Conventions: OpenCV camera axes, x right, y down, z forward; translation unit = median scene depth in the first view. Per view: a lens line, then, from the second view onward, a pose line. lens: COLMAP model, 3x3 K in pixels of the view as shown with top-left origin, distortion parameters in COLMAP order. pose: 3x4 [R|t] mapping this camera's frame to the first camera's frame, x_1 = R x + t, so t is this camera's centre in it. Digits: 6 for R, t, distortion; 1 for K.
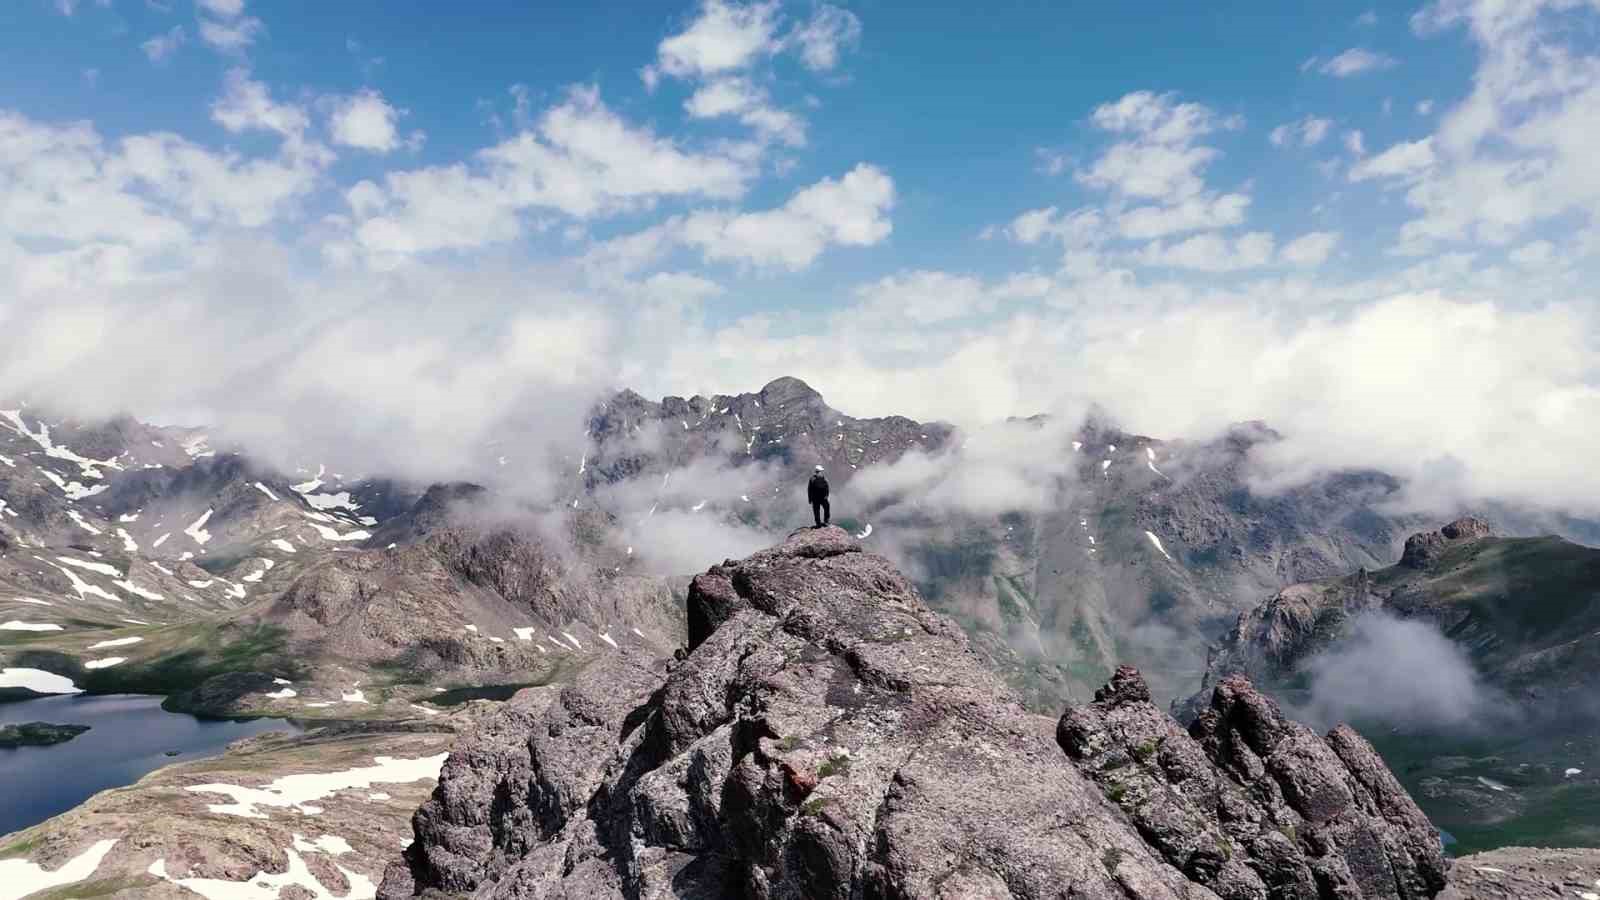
lens RADIAL K [[1173.6, 0, 800.0], [0, 1173.6, 450.0], [0, 0, 1]] dist [0.091590, -0.103803]
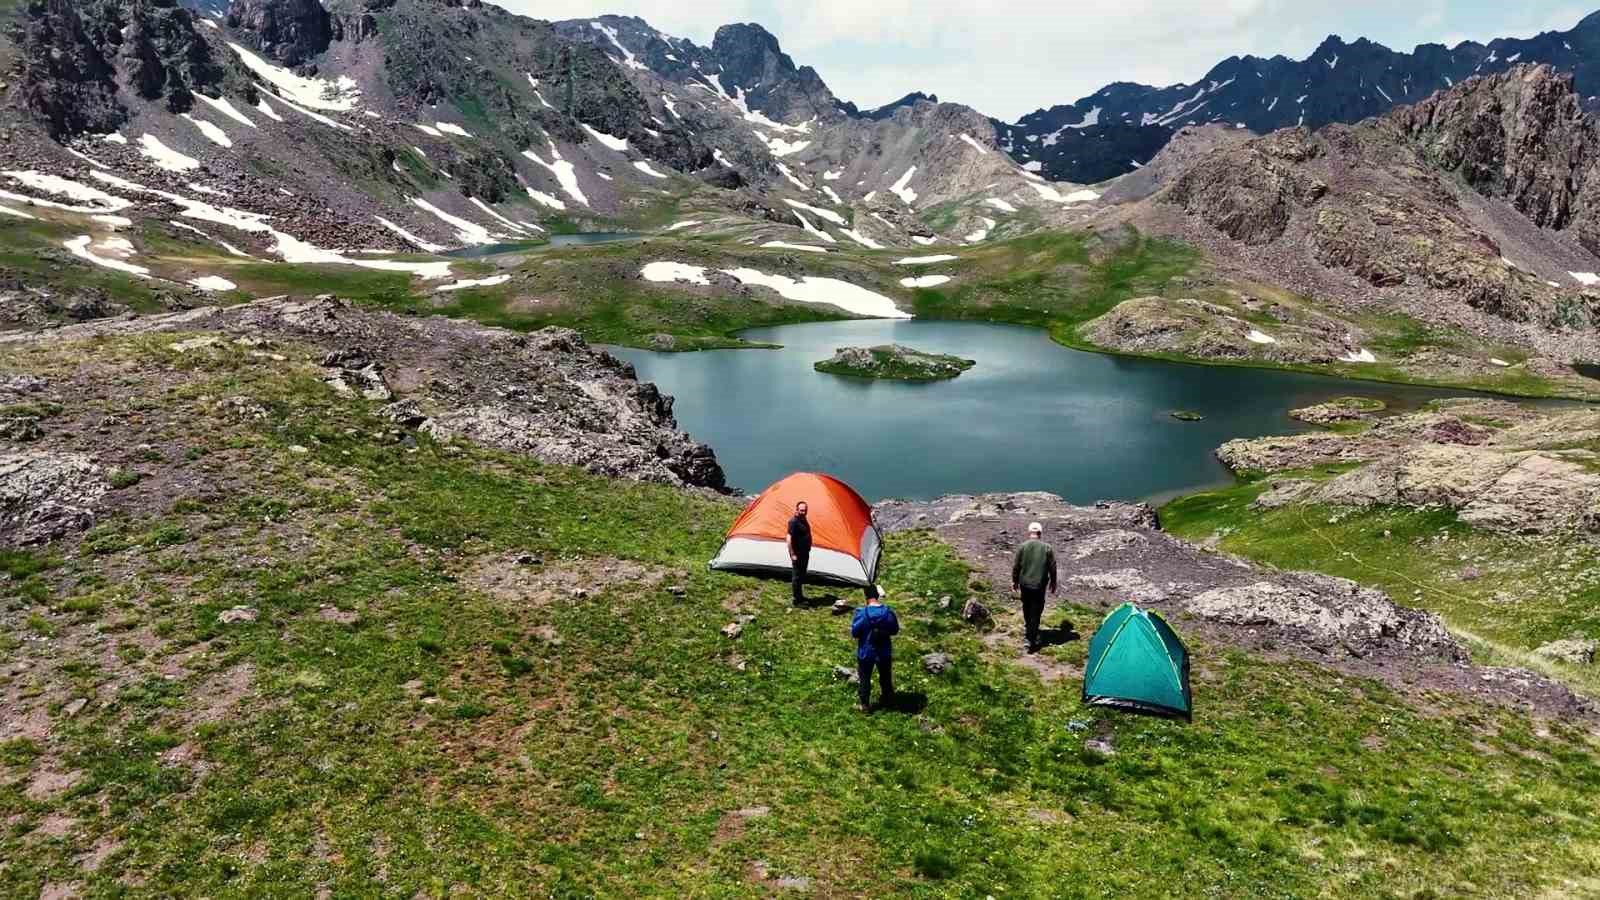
lens RADIAL K [[1173.6, 0, 800.0], [0, 1173.6, 450.0], [0, 0, 1]] dist [0.091590, -0.103803]
pose [[0.883324, 0.106603, -0.456480, -0.158702], [0.001117, 0.973317, 0.229461, 0.056289], [0.468761, -0.203199, 0.859635, 0.185322]]
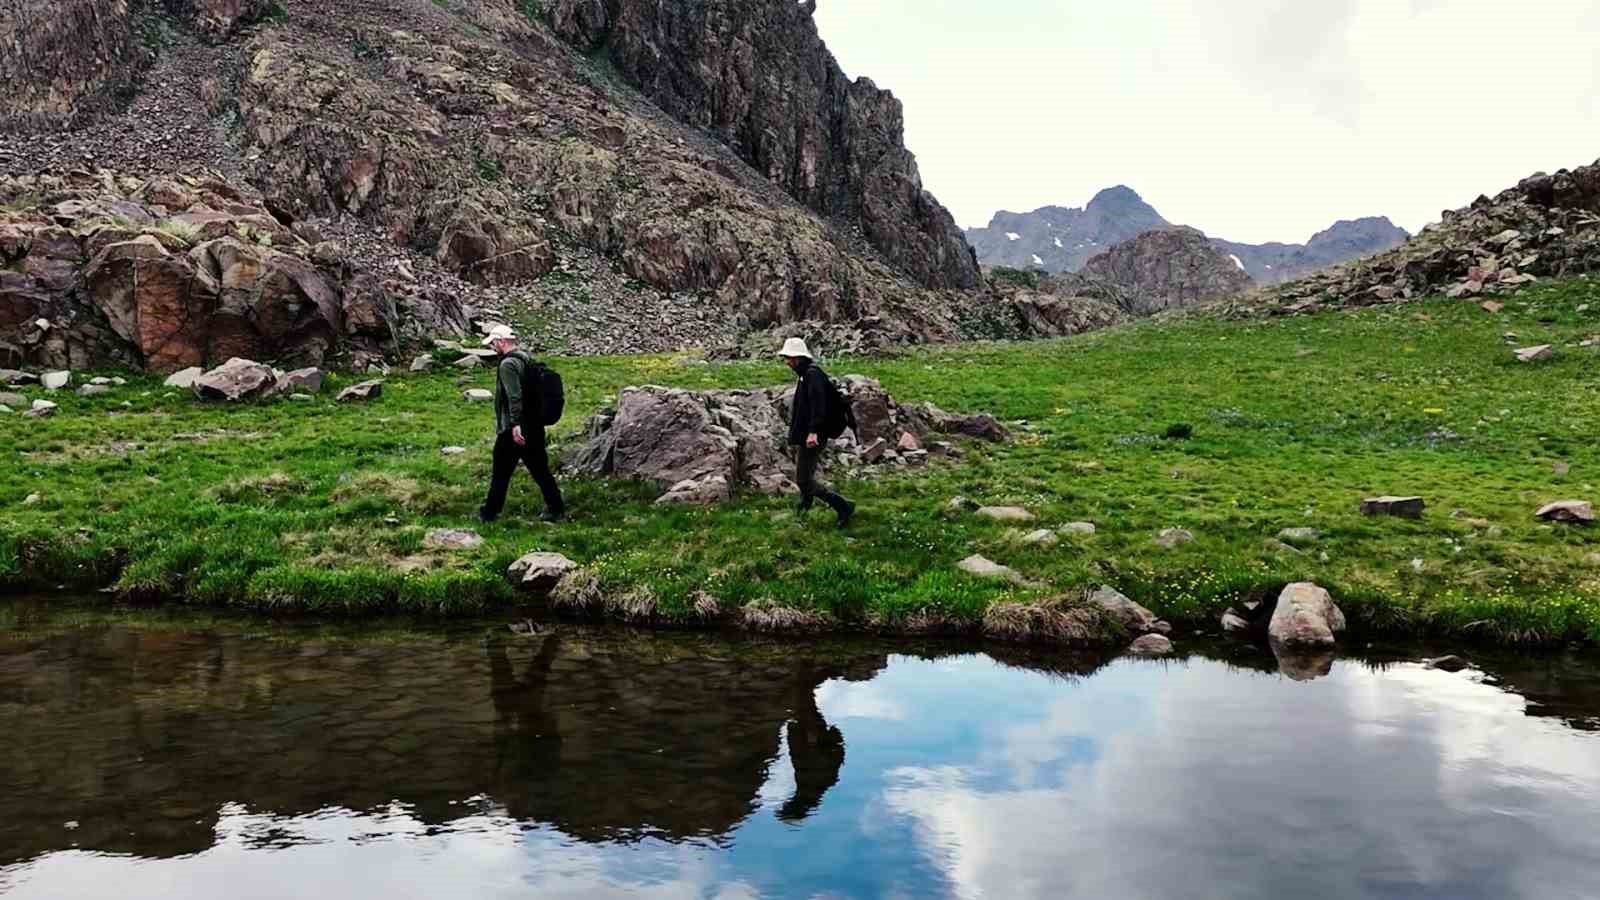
lens RADIAL K [[1484.5, 0, 800.0], [0, 1484.5, 450.0], [0, 0, 1]] dist [0.004057, 0.002372]
pose [[0.975343, -0.015637, 0.220138, -0.172143], [0.003328, 0.998415, 0.056175, 0.089700], [-0.220668, -0.054057, 0.973850, 0.401572]]
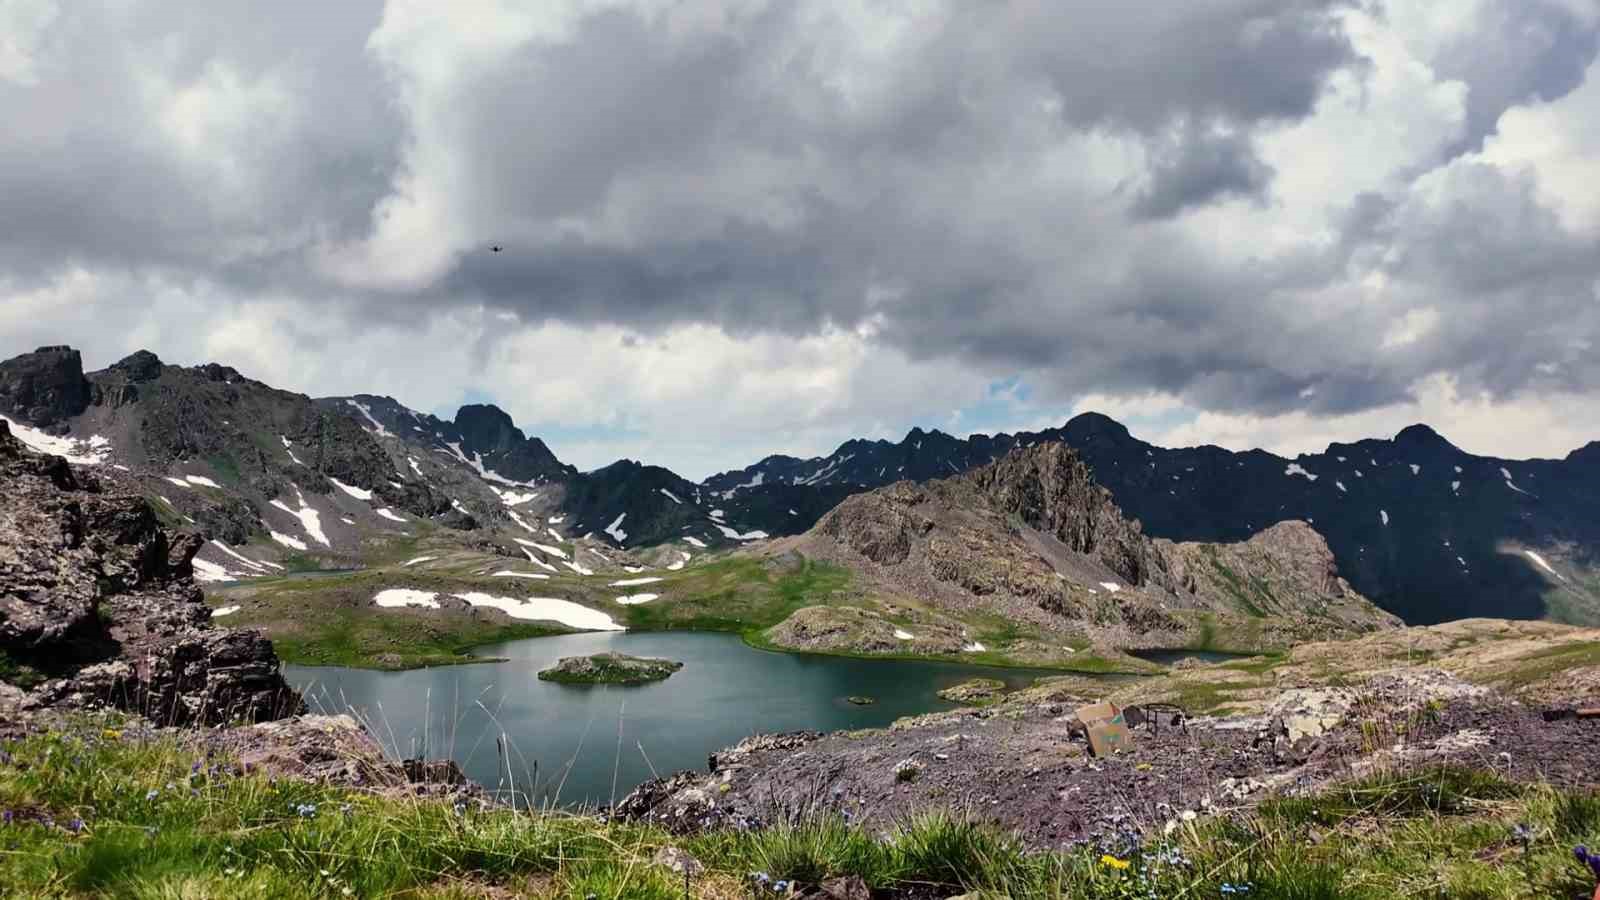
lens RADIAL K [[938.3, 0, 800.0], [0, 938.3, 450.0], [0, 0, 1]] dist [0.118803, -0.183805]
pose [[0.978214, -0.020470, -0.206588, -0.163373], [0.005361, 0.997286, -0.073431, 0.059456], [0.207531, 0.070724, 0.975669, 0.194117]]
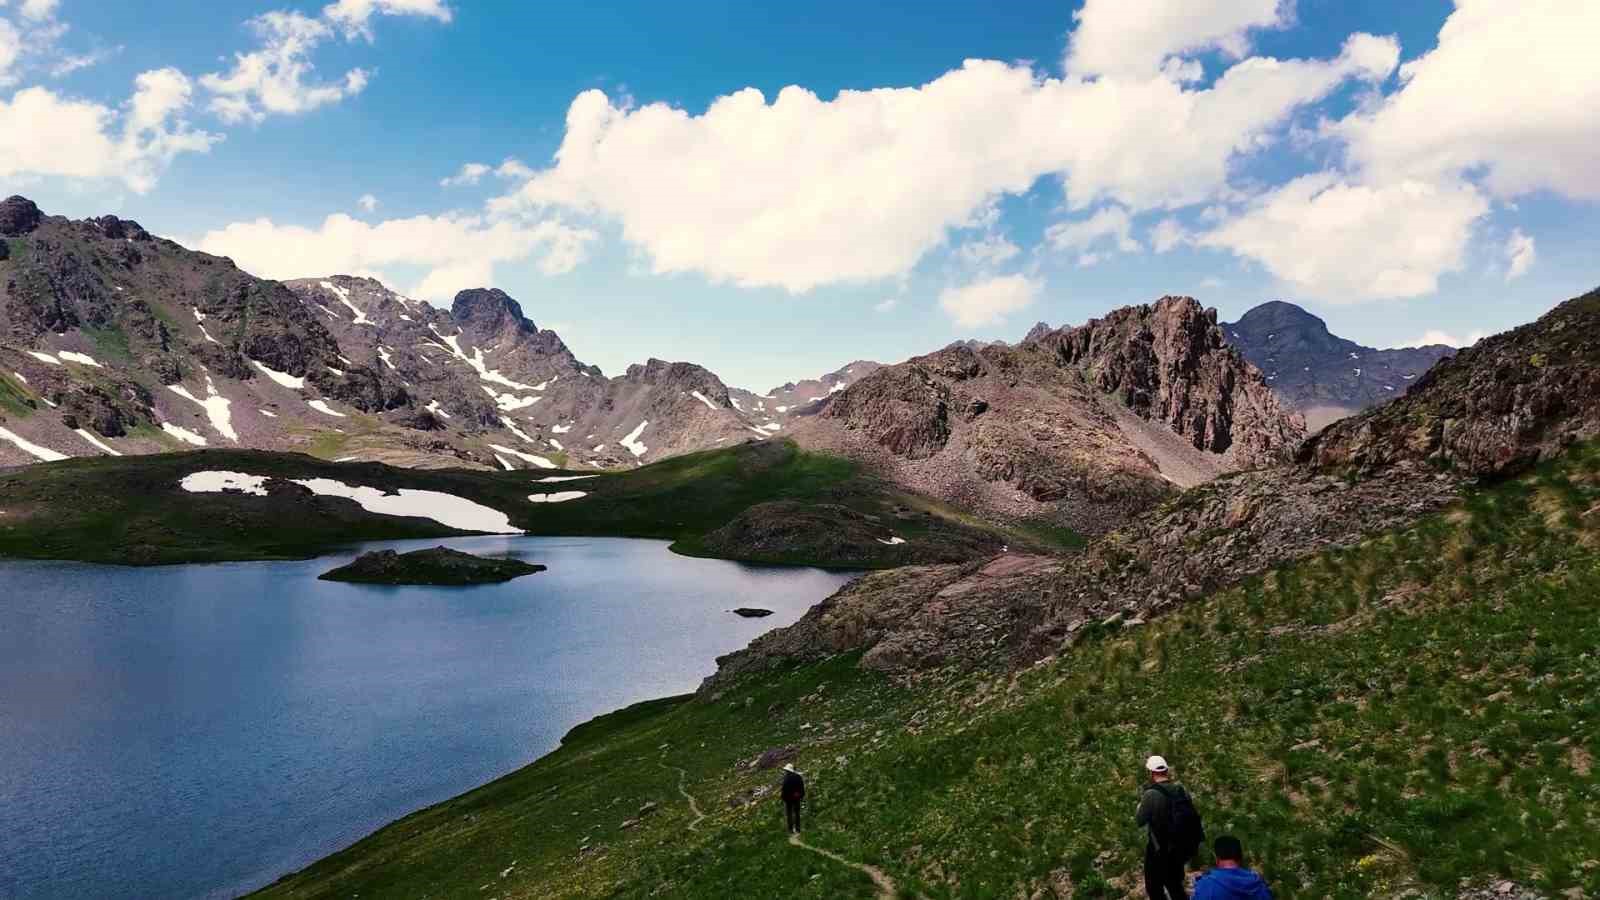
lens RADIAL K [[1173.6, 0, 800.0], [0, 1173.6, 450.0], [0, 0, 1]] dist [0.091590, -0.103803]
pose [[0.955206, 0.006806, -0.295864, -0.144460], [-0.006990, 0.999975, 0.000436, 0.072753], [0.295860, 0.001652, 0.955230, 0.236426]]
